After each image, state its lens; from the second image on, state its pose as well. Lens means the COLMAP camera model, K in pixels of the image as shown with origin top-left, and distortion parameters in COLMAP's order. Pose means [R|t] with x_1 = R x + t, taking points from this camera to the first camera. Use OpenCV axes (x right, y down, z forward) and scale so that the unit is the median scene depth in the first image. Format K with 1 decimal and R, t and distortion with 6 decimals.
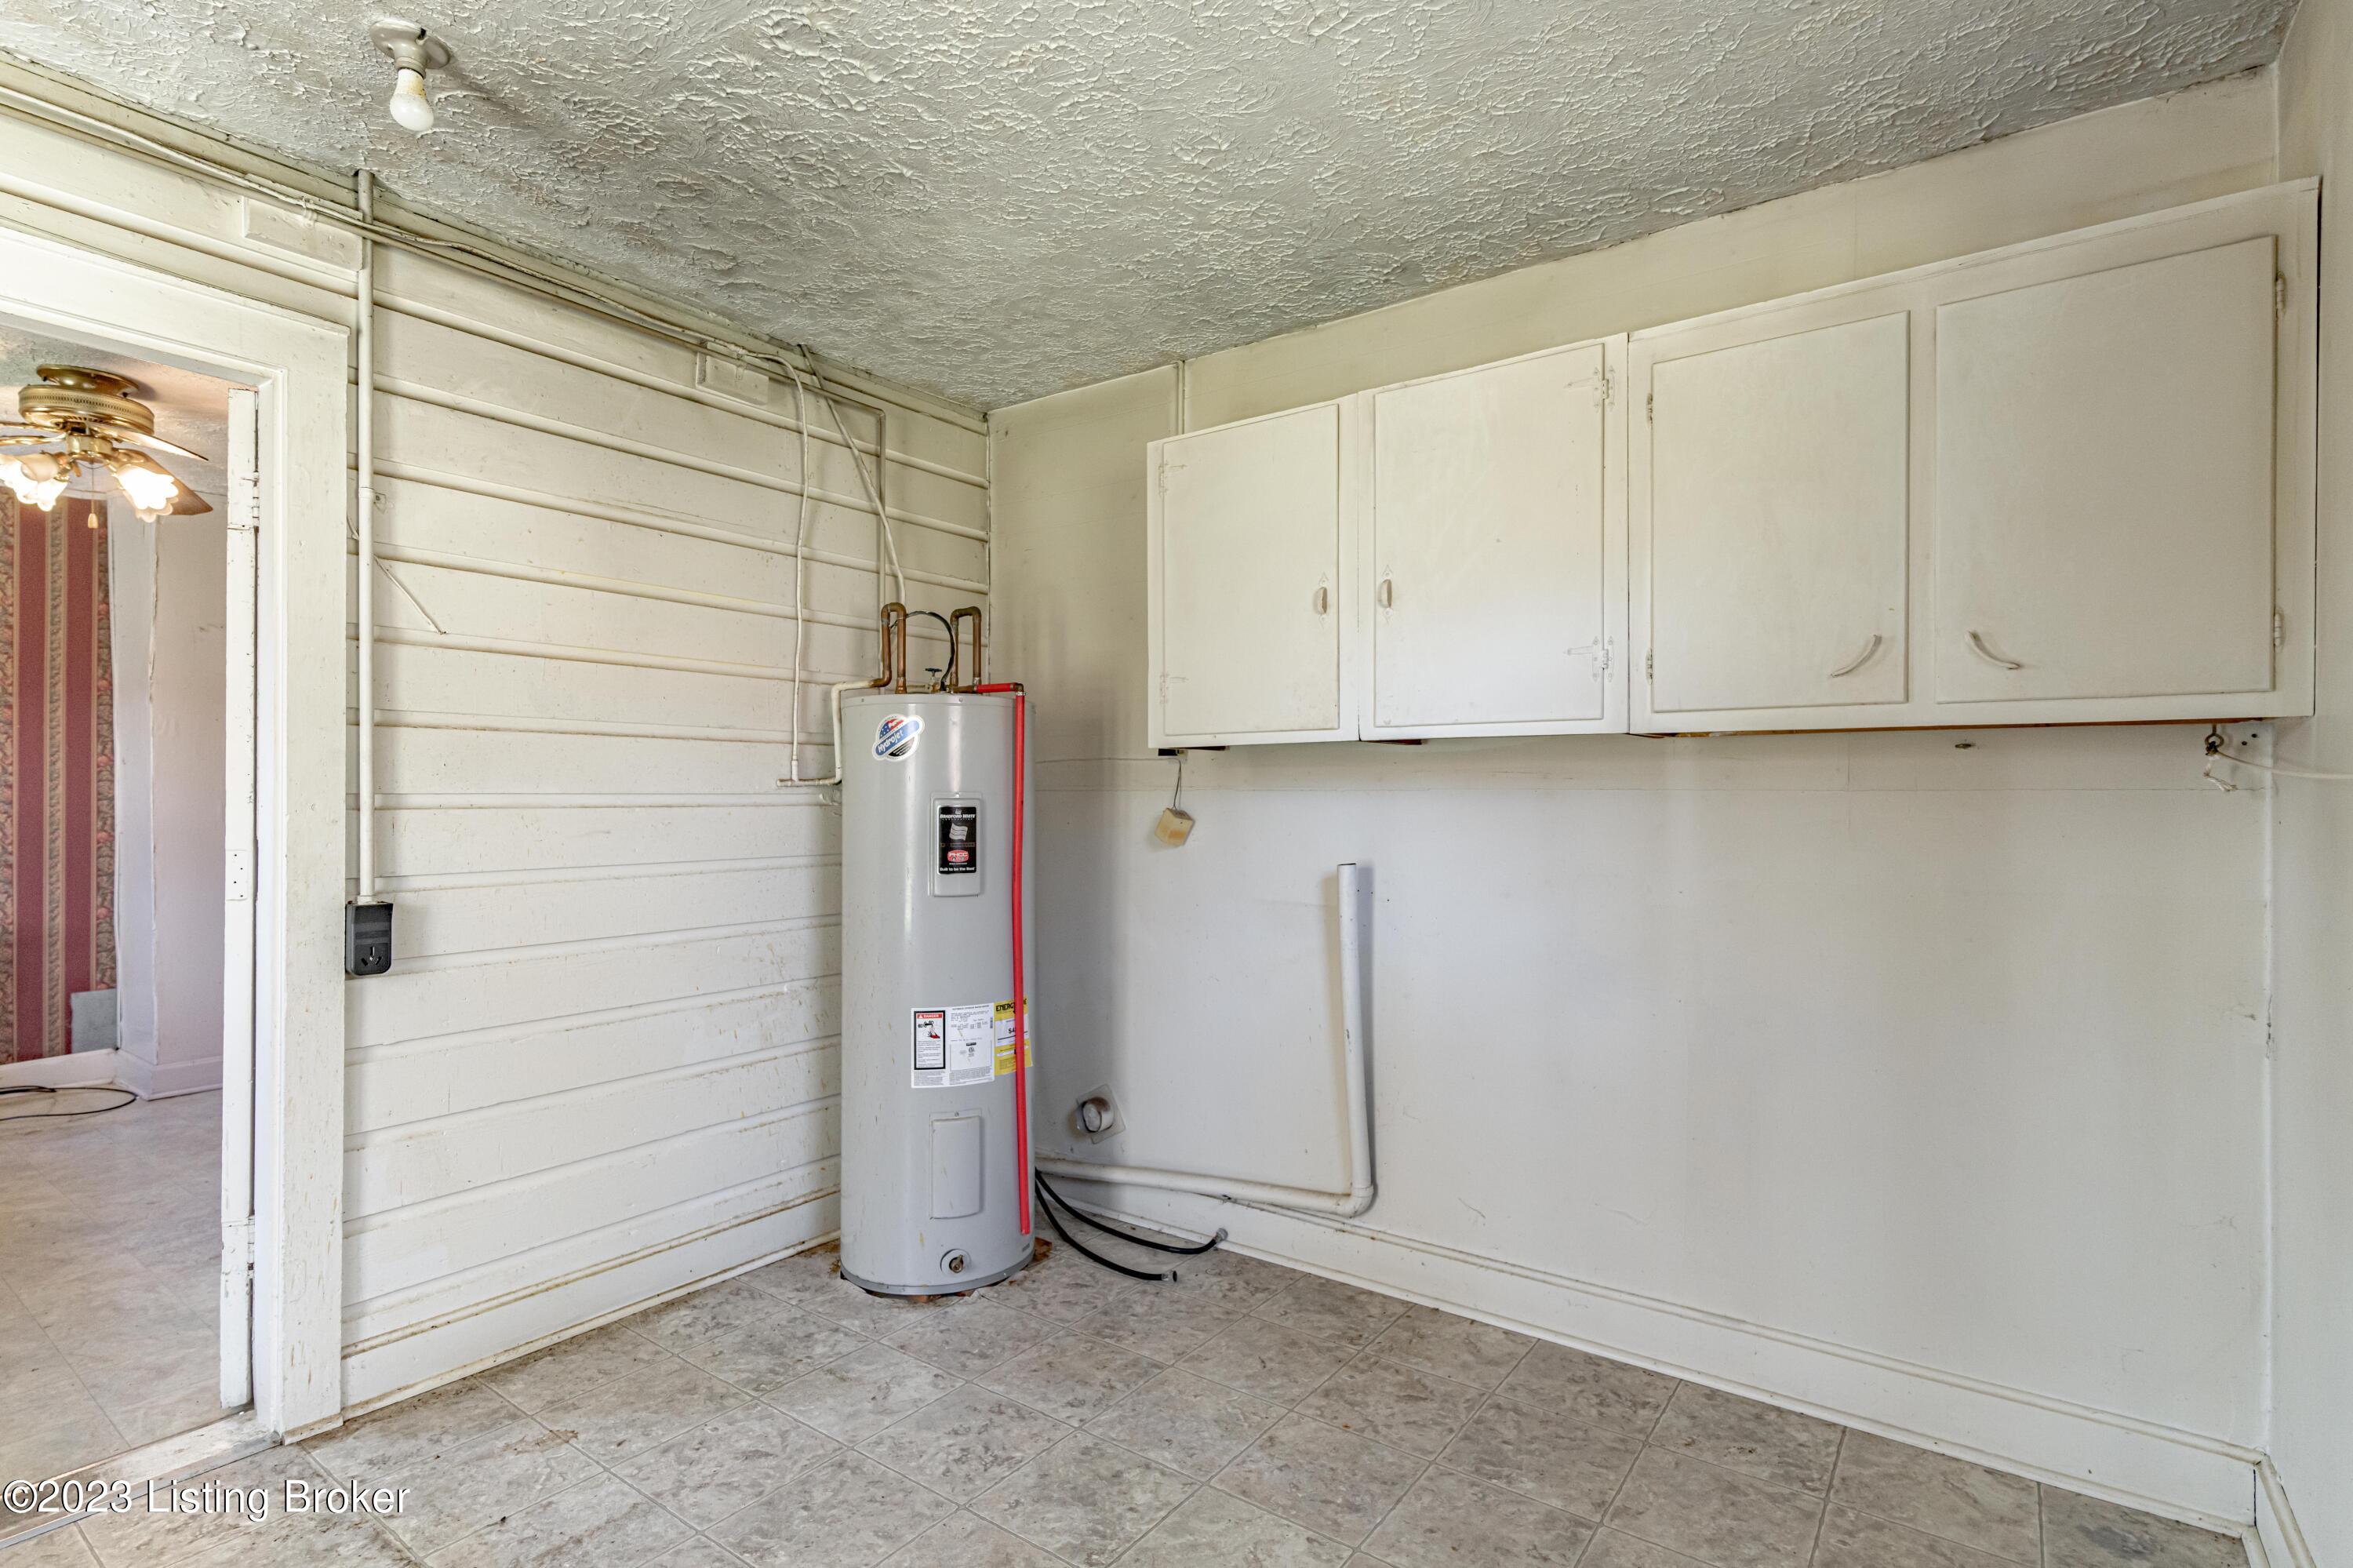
lens RADIAL K [[1143.1, 0, 1182.3], [0, 1143.1, 791.8], [0, 0, 1]] dist [0.001009, 0.000602]
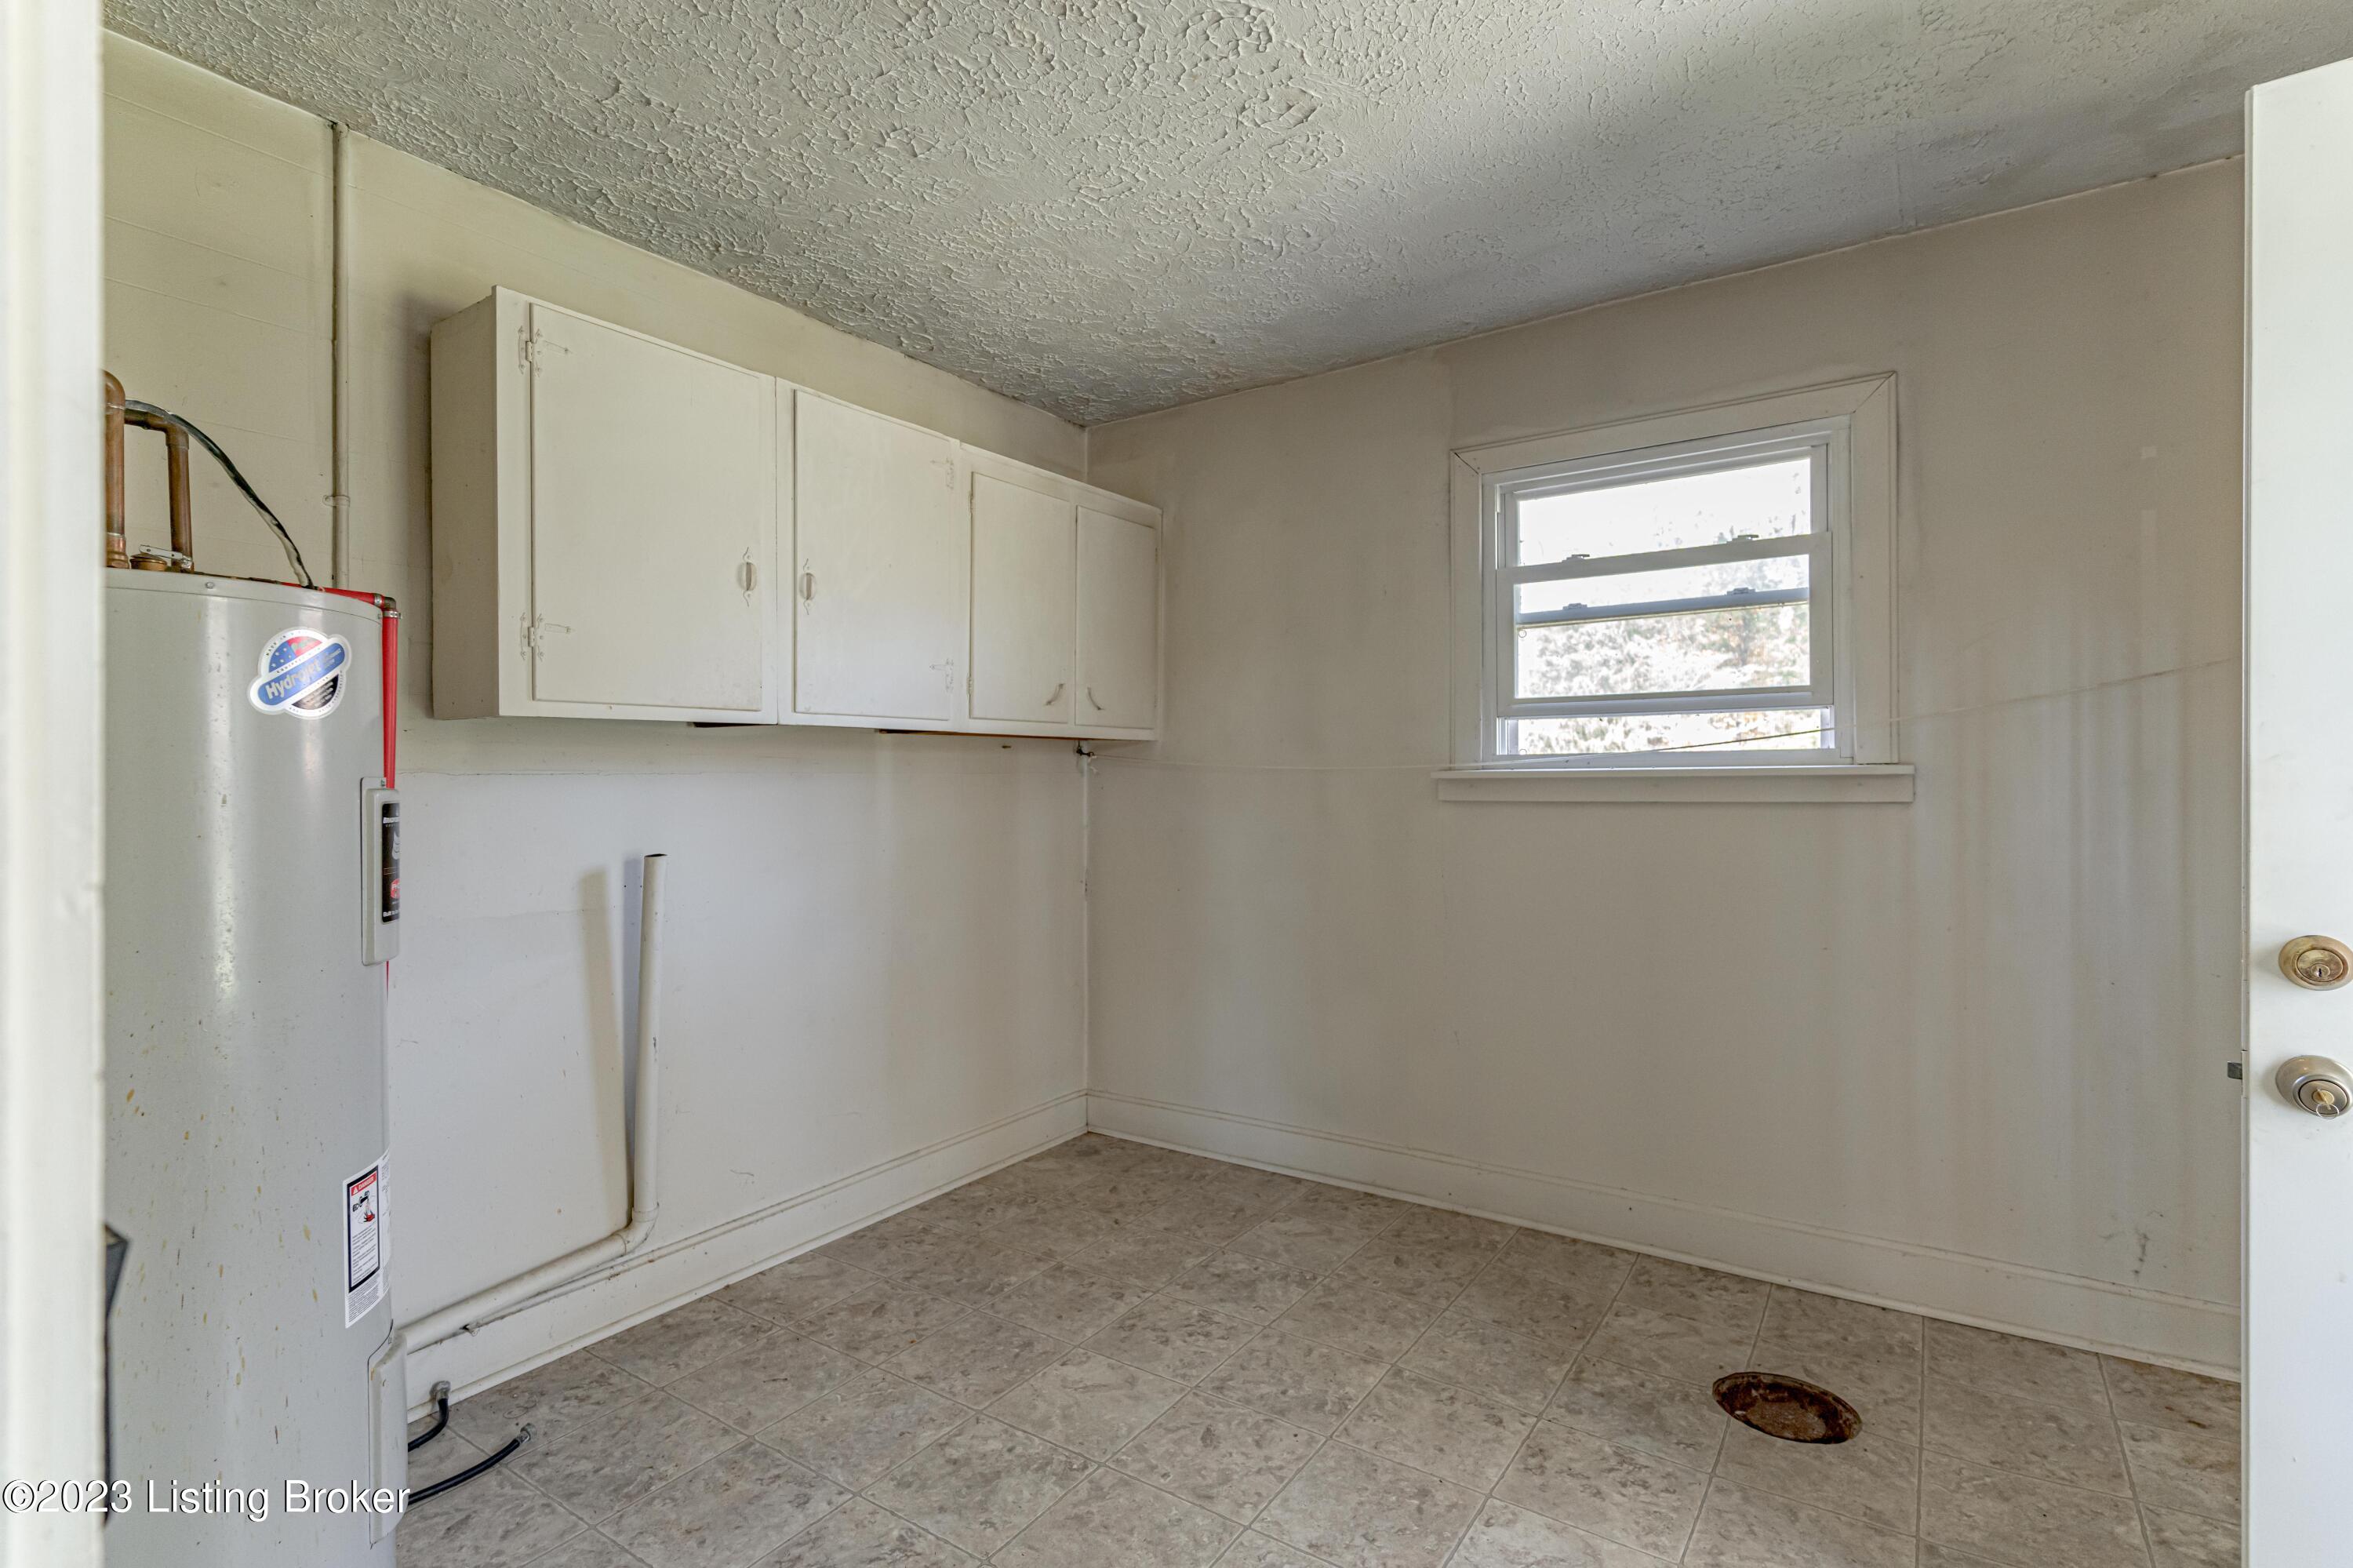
lens RADIAL K [[1143.1, 0, 1174.1], [0, 1143.1, 776.3], [0, 0, 1]] dist [0.001009, 0.000602]
pose [[-0.044974, -0.002380, 0.998985, -0.890813], [0.002542, 0.999994, 0.002497, -0.000490], [-0.998985, 0.002652, -0.044968, 0.717118]]
